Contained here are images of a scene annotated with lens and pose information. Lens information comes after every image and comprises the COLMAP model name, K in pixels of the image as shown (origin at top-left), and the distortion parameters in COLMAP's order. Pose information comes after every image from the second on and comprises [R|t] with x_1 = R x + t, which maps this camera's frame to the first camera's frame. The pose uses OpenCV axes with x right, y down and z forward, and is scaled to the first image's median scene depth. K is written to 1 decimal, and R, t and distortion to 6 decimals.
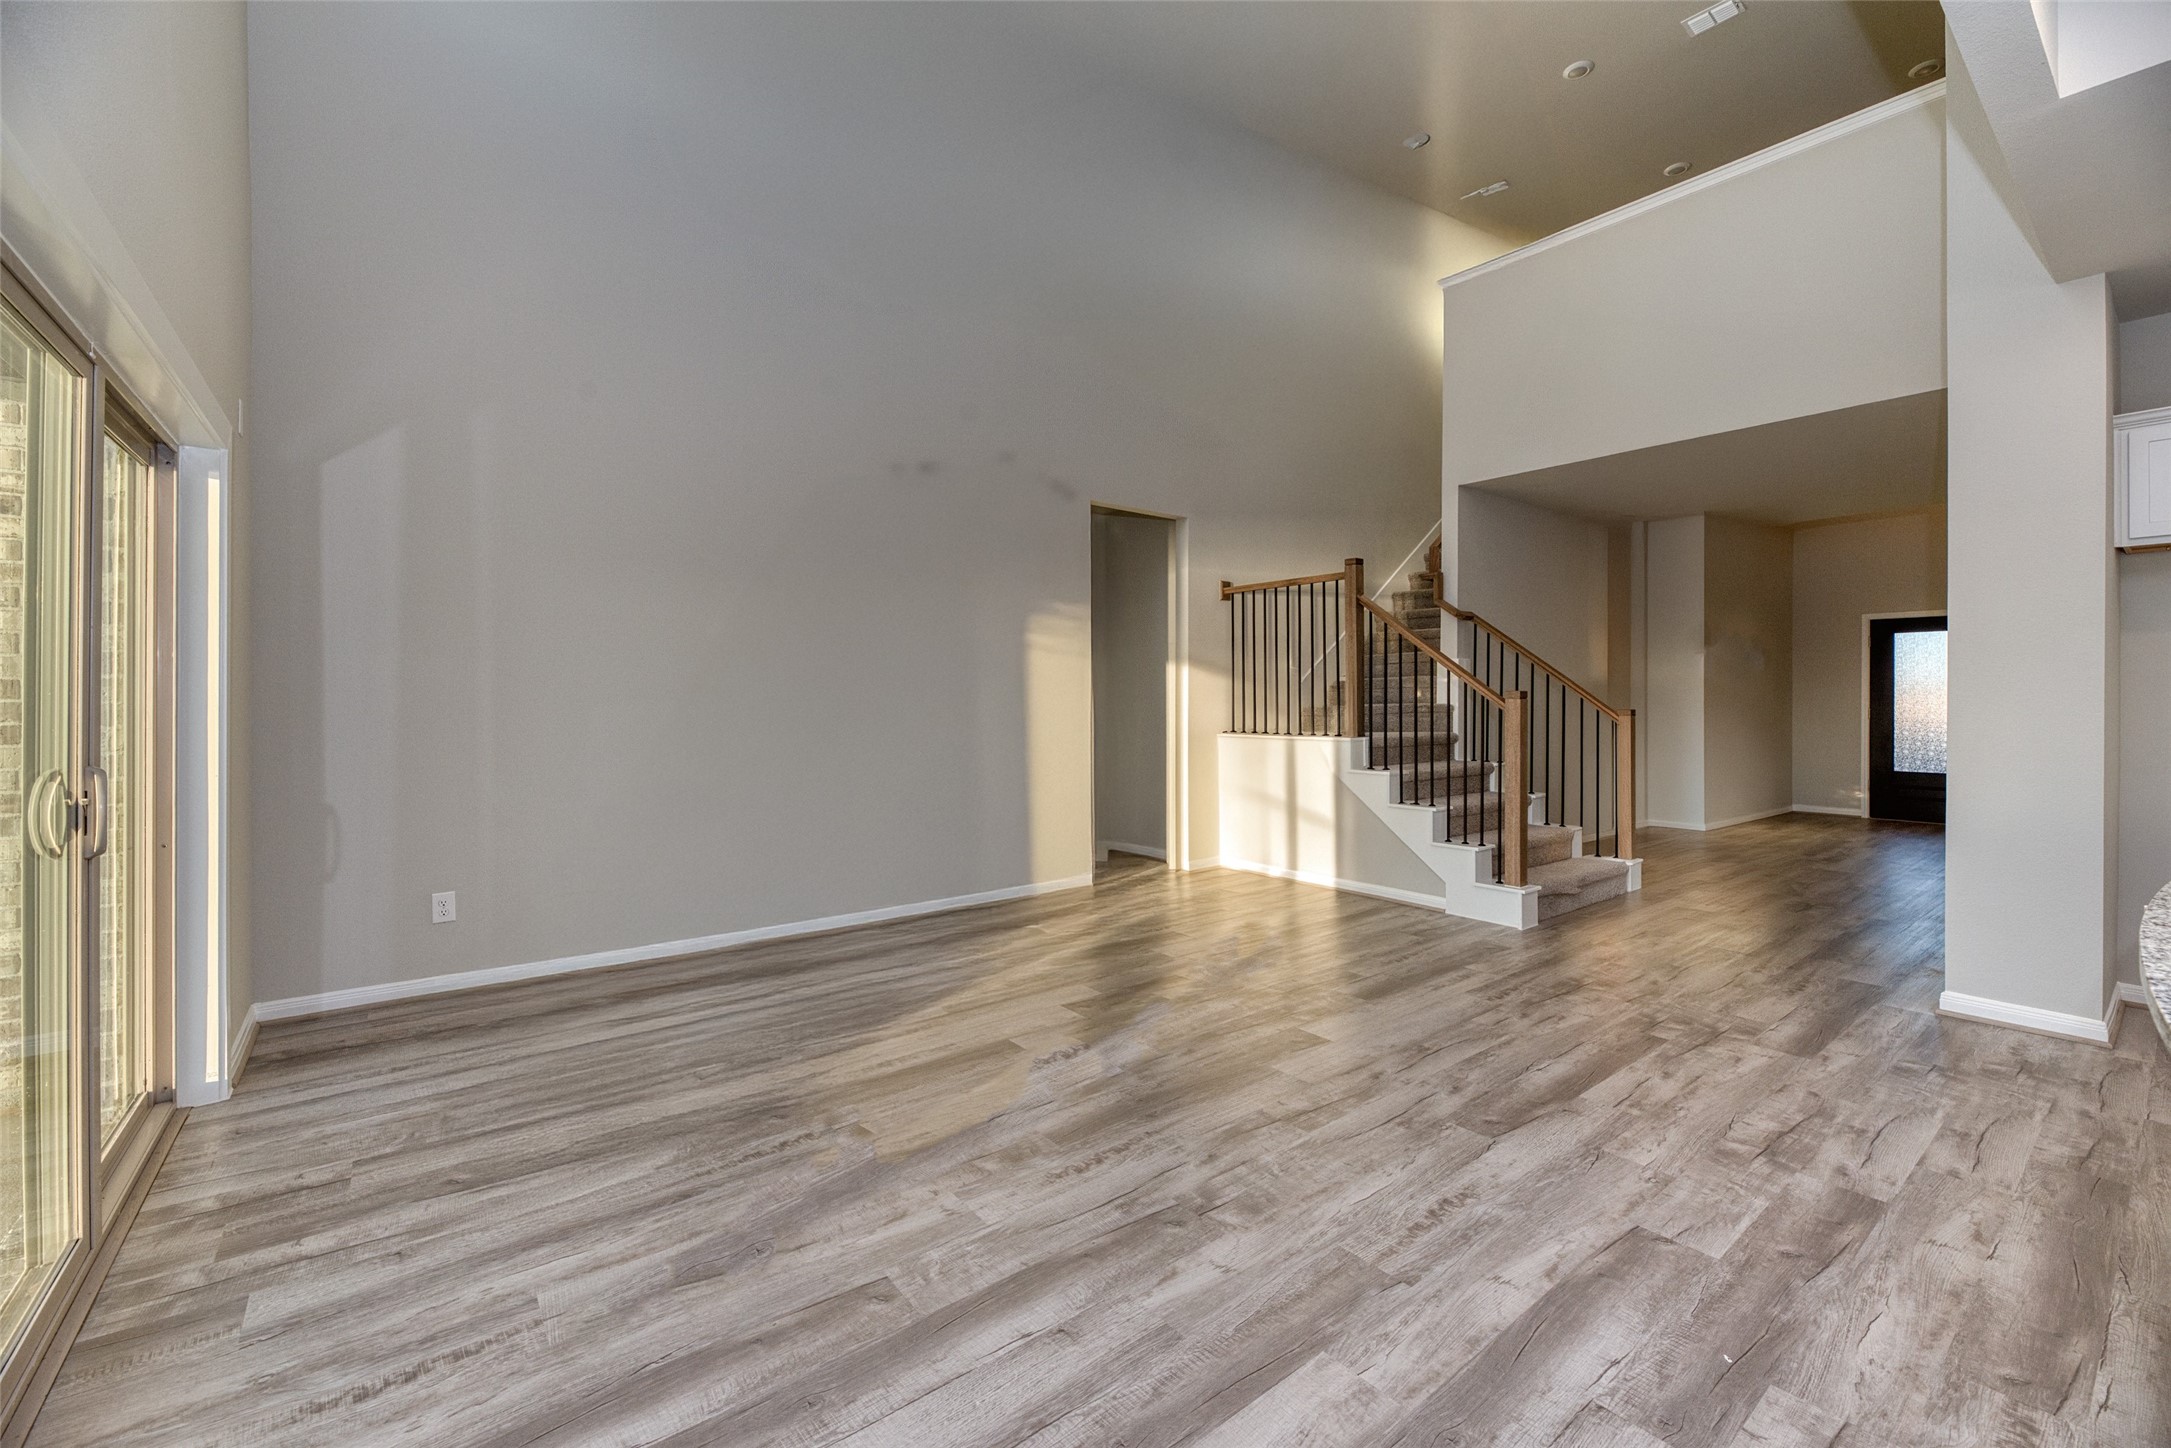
lens RADIAL K [[894.9, 0, 1086.9], [0, 894.9, 713.3], [0, 0, 1]] dist [0.001274, -0.000721]
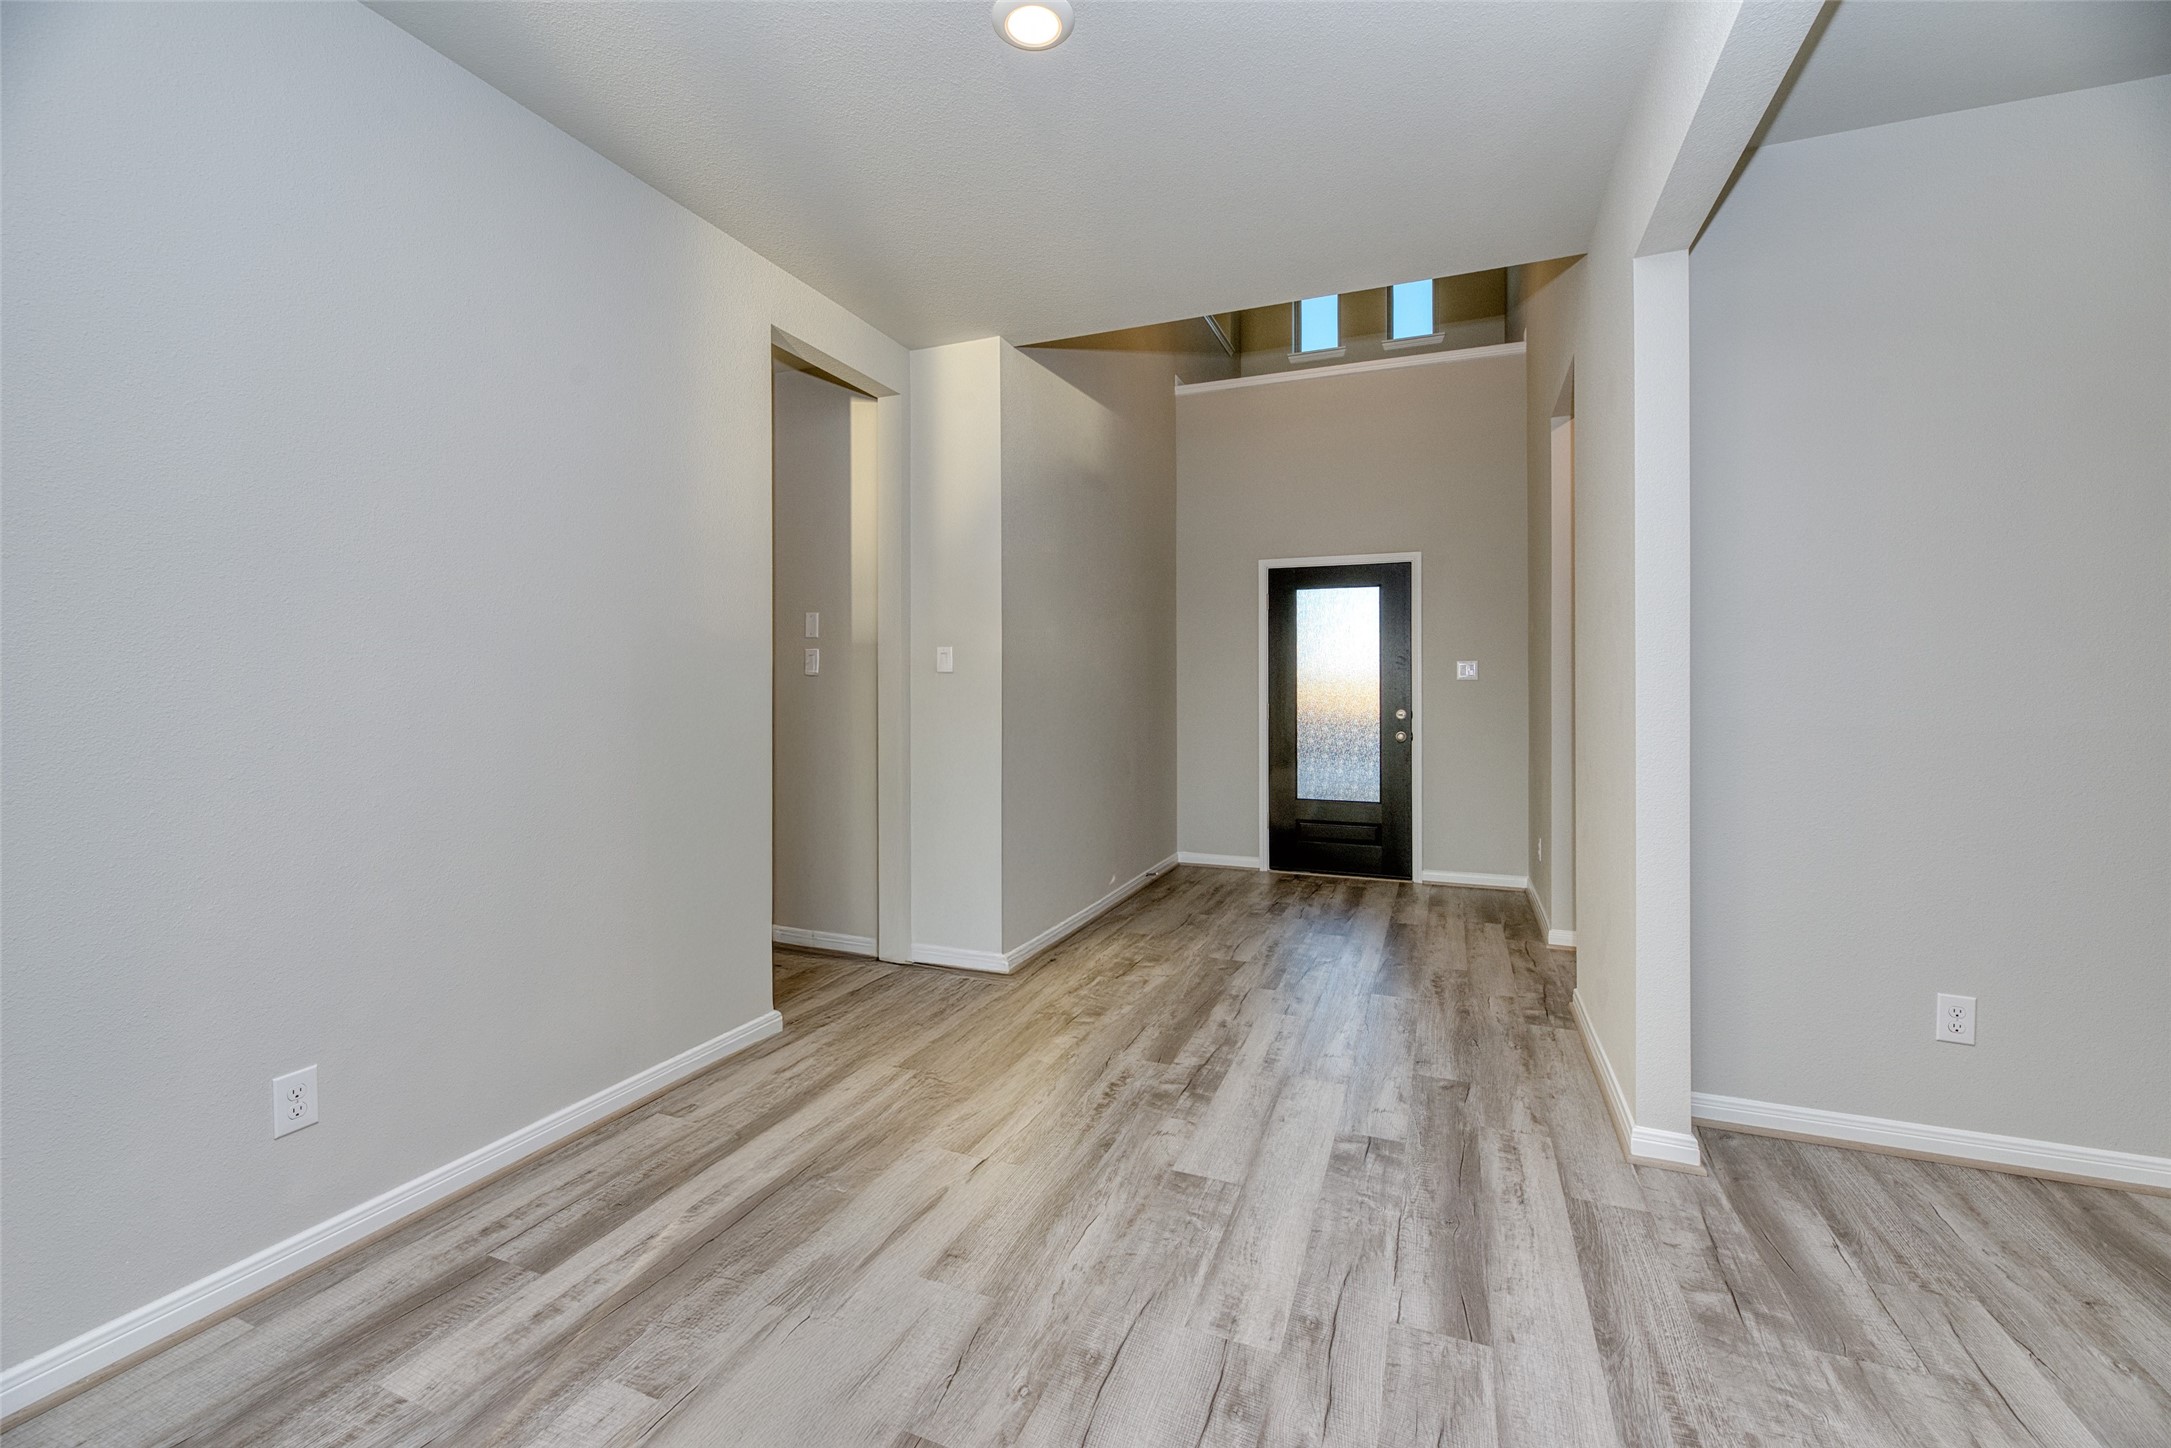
lens RADIAL K [[894.9, 0, 1085.1], [0, 894.9, 707.4], [0, 0, 1]] dist [0.001274, -0.000721]
pose [[0.863496, -0.009250, 0.504270, 0.063096], [0.004285, 0.999930, 0.011006, -0.001395], [-0.504337, -0.007343, 0.863476, 0.074055]]
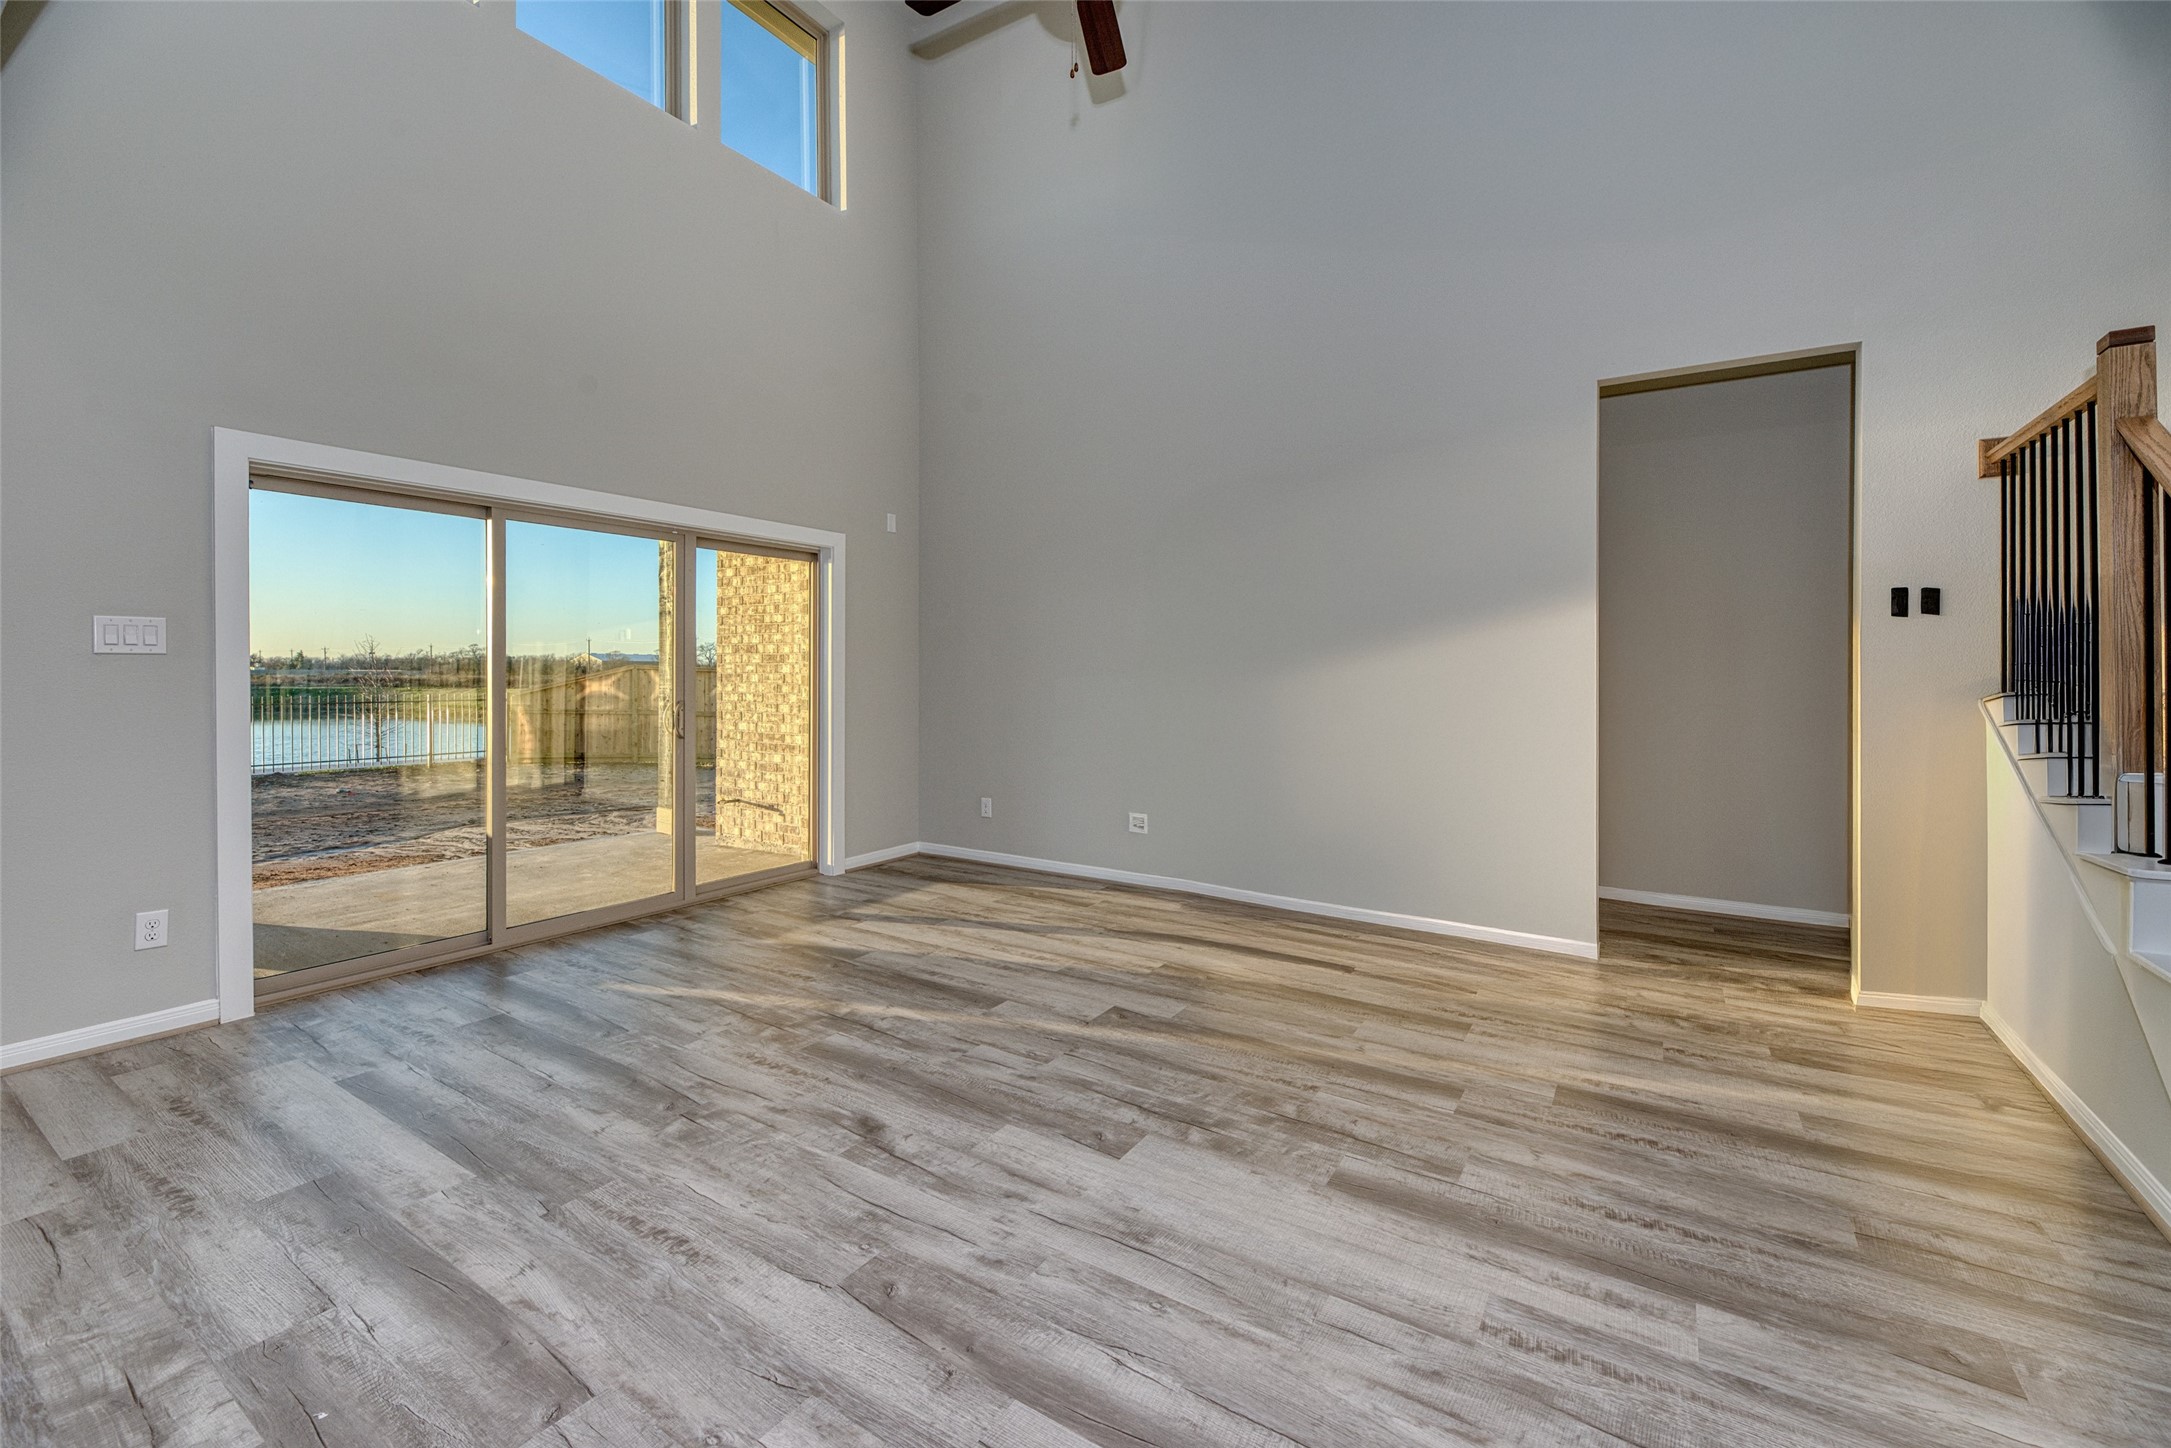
lens RADIAL K [[894.9, 0, 1078.6], [0, 894.9, 671.6], [0, 0, 1]] dist [0.001274, -0.000721]
pose [[0.317325, -0.001824, -0.948315, 1.405165], [-0.013262, 0.999892, -0.006361, -0.024852], [0.948224, 0.014596, 0.317266, 1.105610]]
